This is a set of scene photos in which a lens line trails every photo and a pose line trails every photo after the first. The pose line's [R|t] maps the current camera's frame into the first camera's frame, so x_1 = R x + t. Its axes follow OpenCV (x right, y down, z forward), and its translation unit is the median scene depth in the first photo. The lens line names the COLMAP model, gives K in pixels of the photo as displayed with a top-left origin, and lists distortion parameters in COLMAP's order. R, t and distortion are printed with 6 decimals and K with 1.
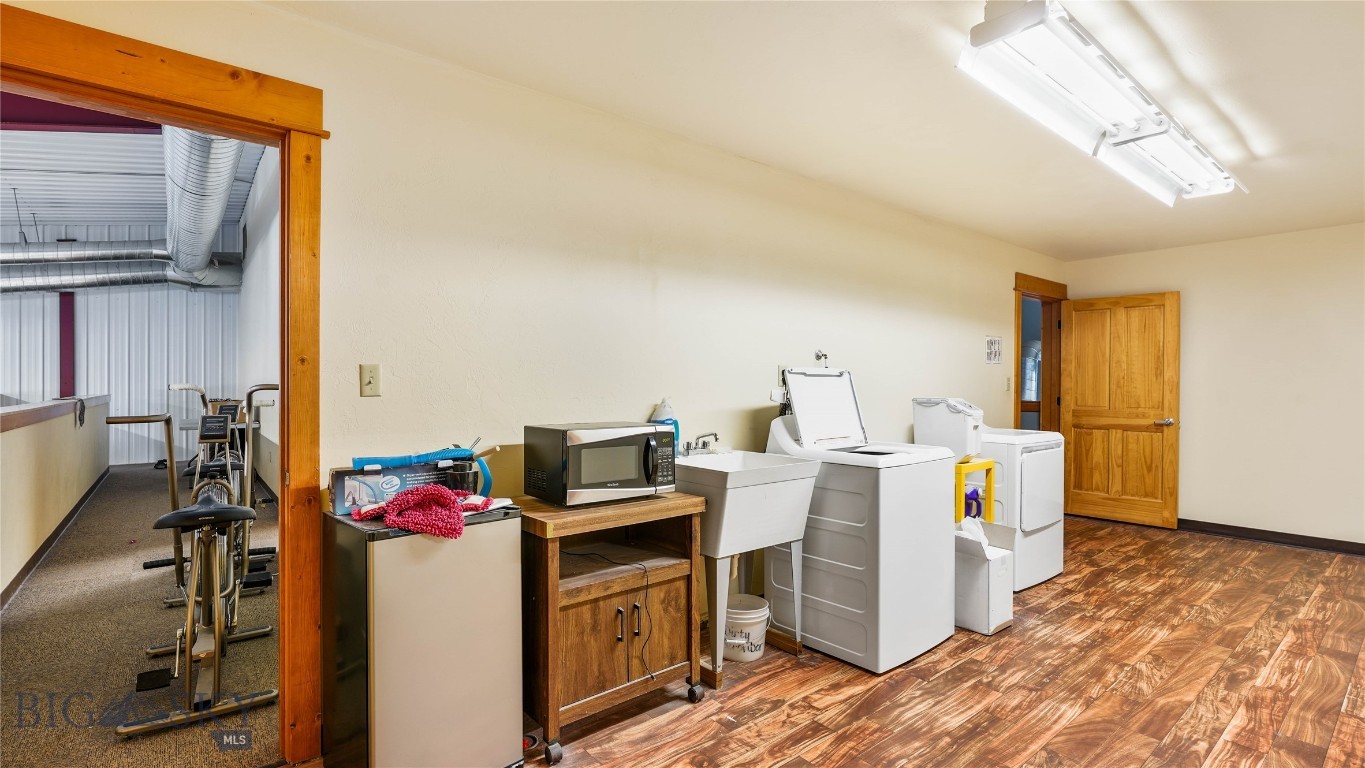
lens RADIAL K [[624.7, 0, 687.5], [0, 624.7, 387.0], [0, 0, 1]] dist [-0.008005, 0.002838]
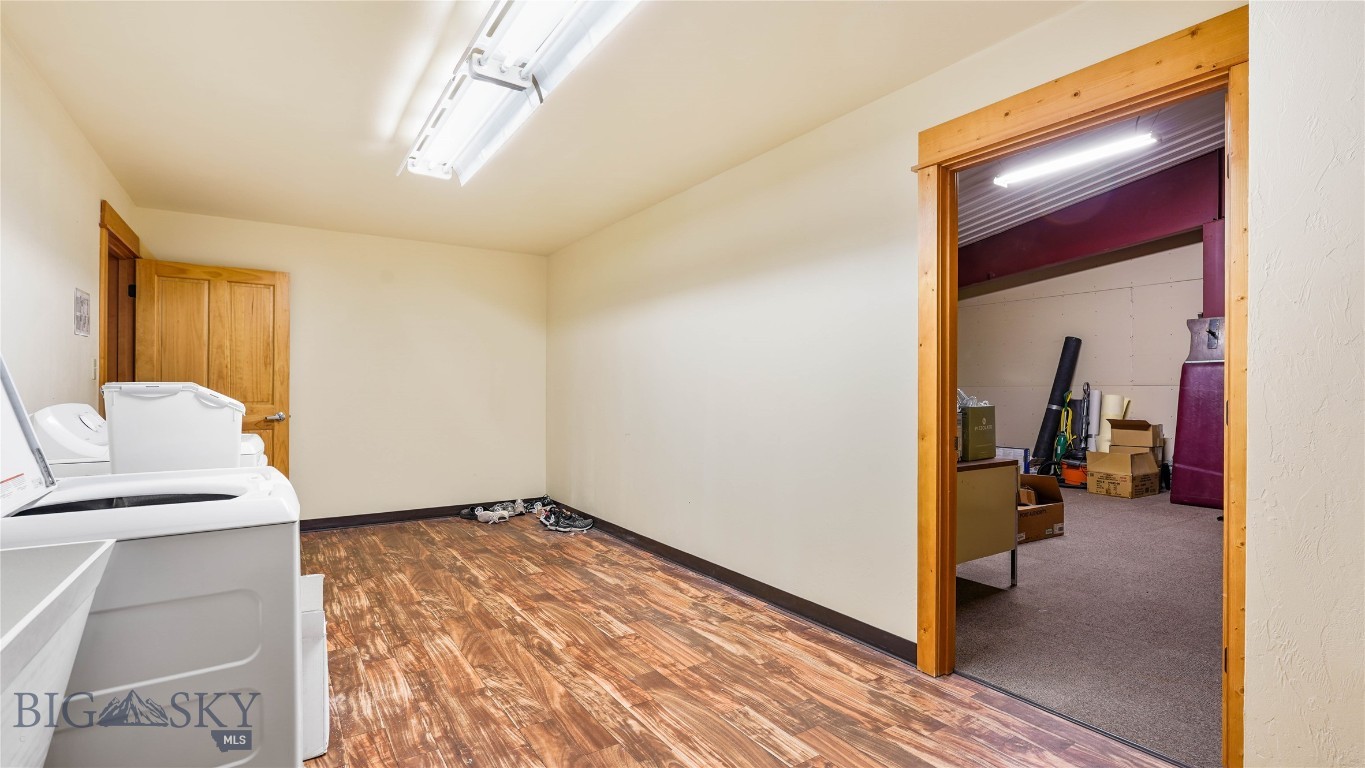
lens RADIAL K [[624.7, 0, 686.5], [0, 624.7, 388.0], [0, 0, 1]] dist [-0.008005, 0.002838]
pose [[0.097701, -0.001767, 0.995214, -0.110970], [0.001162, 0.999998, 0.001661, 0.023719], [-0.995215, 0.000994, 0.097703, 0.560798]]
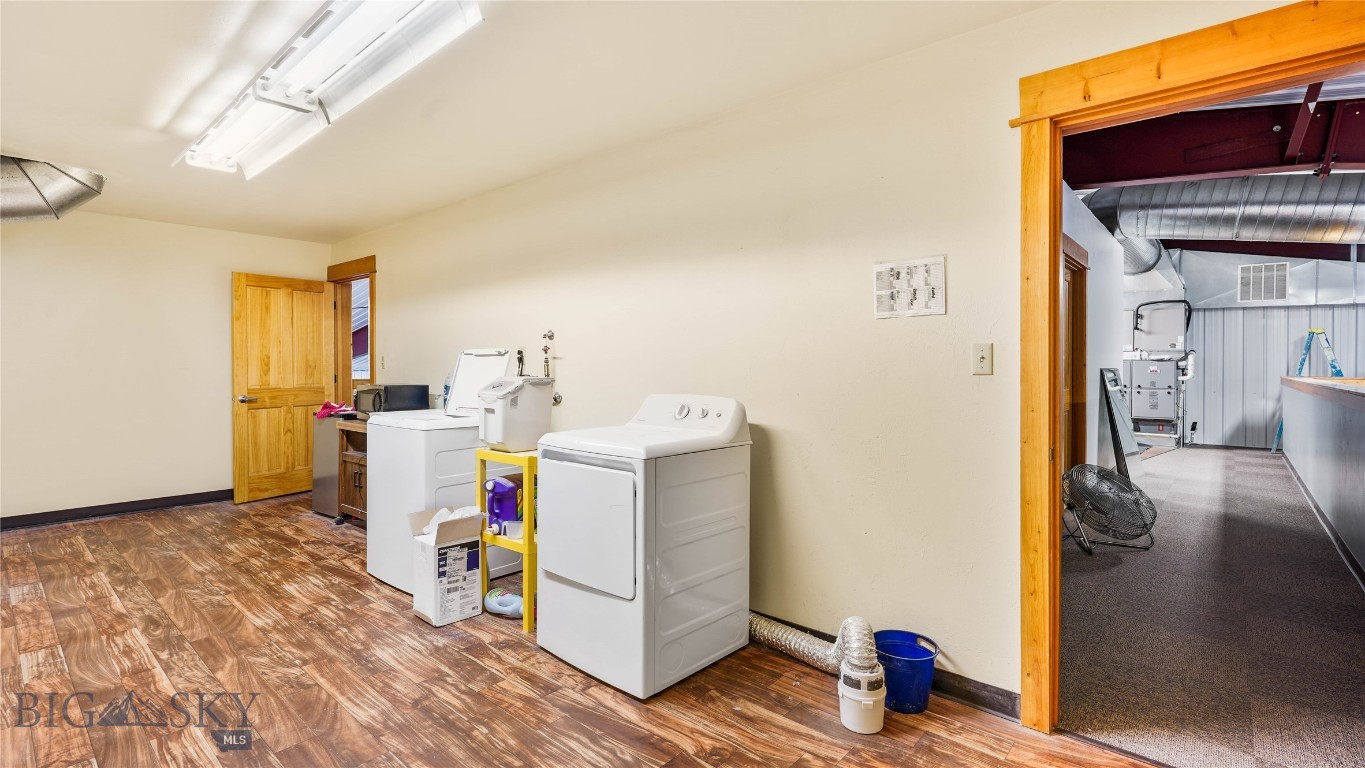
lens RADIAL K [[624.7, 0, 694.1], [0, 624.7, 366.3], [0, 0, 1]] dist [-0.008005, 0.002838]
pose [[0.171805, 0.001611, -0.985130, 1.822520], [-0.005157, 0.999986, 0.000736, -0.002440], [0.985118, 0.004954, 0.171811, 1.493742]]
